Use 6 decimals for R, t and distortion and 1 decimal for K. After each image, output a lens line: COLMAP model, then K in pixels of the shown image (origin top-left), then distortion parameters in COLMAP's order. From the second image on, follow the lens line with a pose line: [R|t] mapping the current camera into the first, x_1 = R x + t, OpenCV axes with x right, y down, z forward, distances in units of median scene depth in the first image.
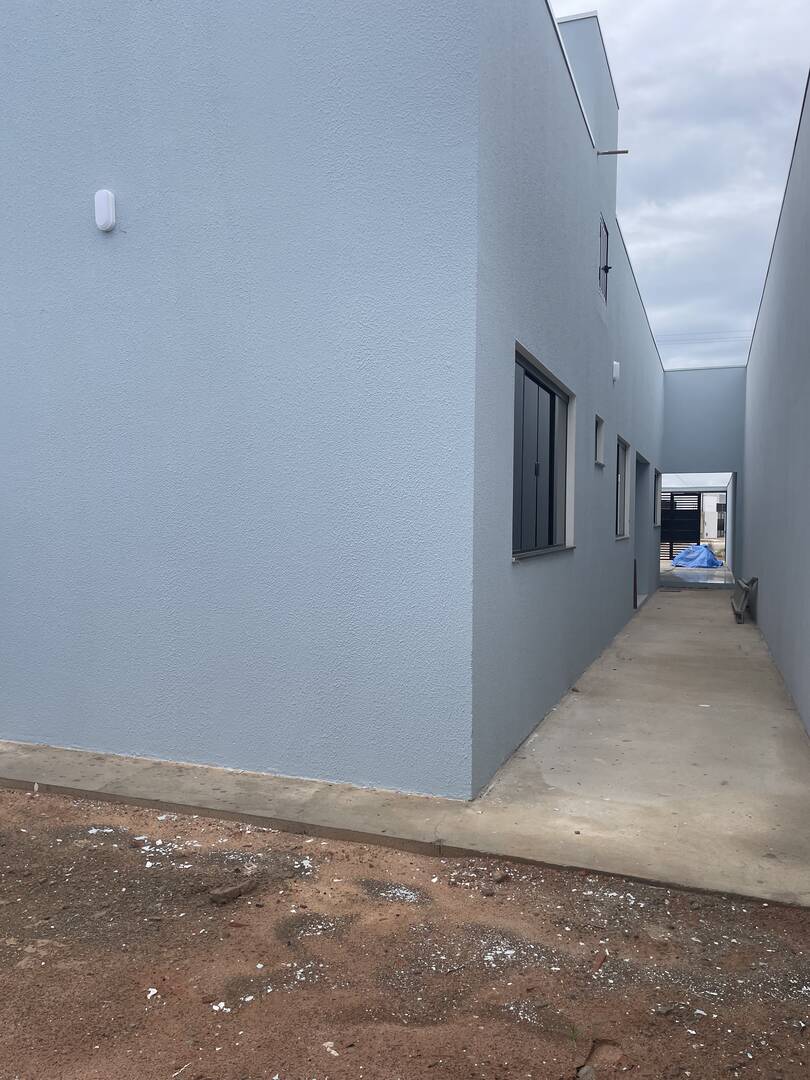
lens RADIAL K [[826.8, 0, 358.2], [0, 826.8, 546.0], [0, 0, 1]] dist [0.009782, -0.072681]
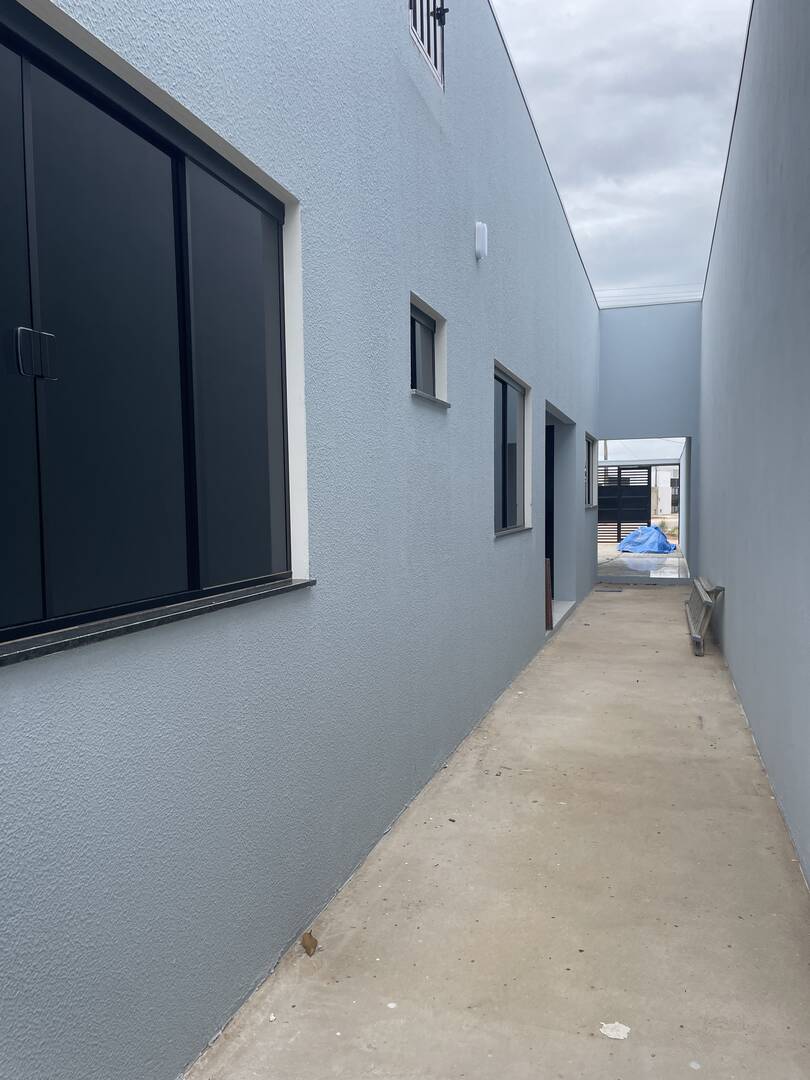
lens RADIAL K [[818.3, 0, 402.4], [0, 818.3, 546.9], [0, 0, 1]] dist [0.099254, -0.119402]
pose [[0.995354, -0.024129, 0.093212, 0.096523], [0.021855, 0.999440, 0.025338, -0.009011], [-0.093771, -0.023184, 0.995324, 0.211620]]
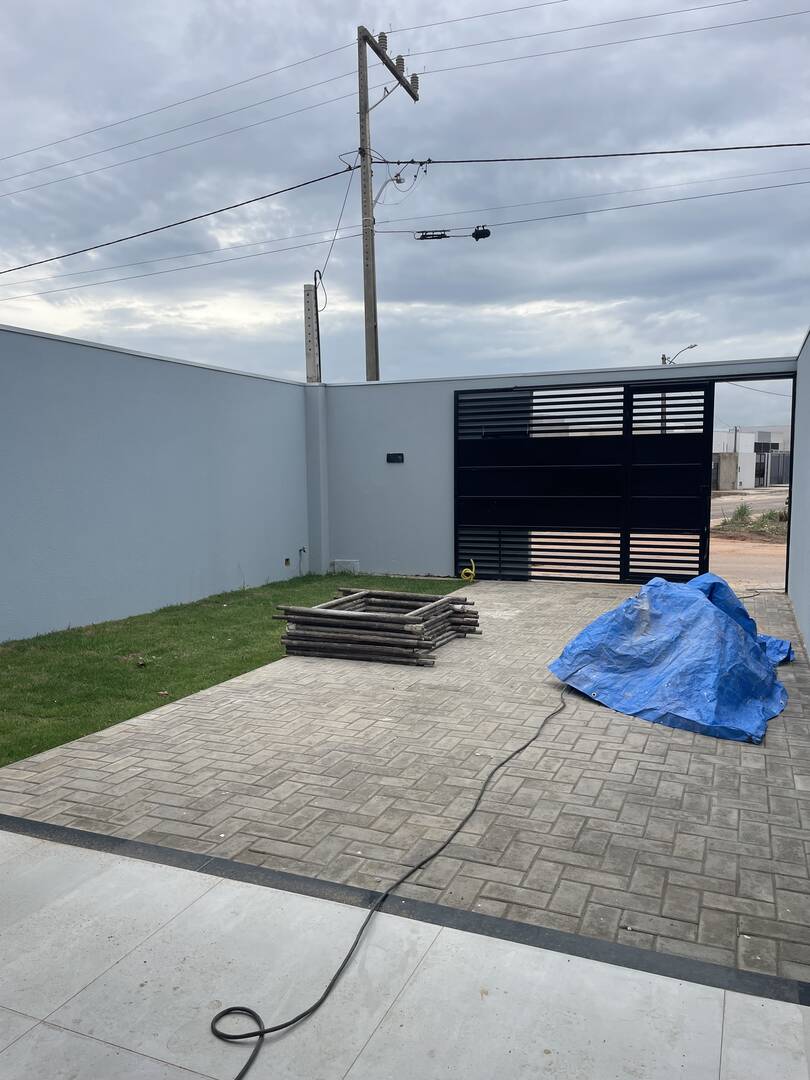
lens RADIAL K [[811.5, 0, 401.8], [0, 811.5, 557.5], [0, 0, 1]] dist [0.055597, 0.001910]
pose [[0.999900, -0.013084, 0.005360, 0.431343], [0.012631, 0.996933, 0.077229, -0.032336], [-0.006354, -0.077154, 0.996999, 1.005702]]
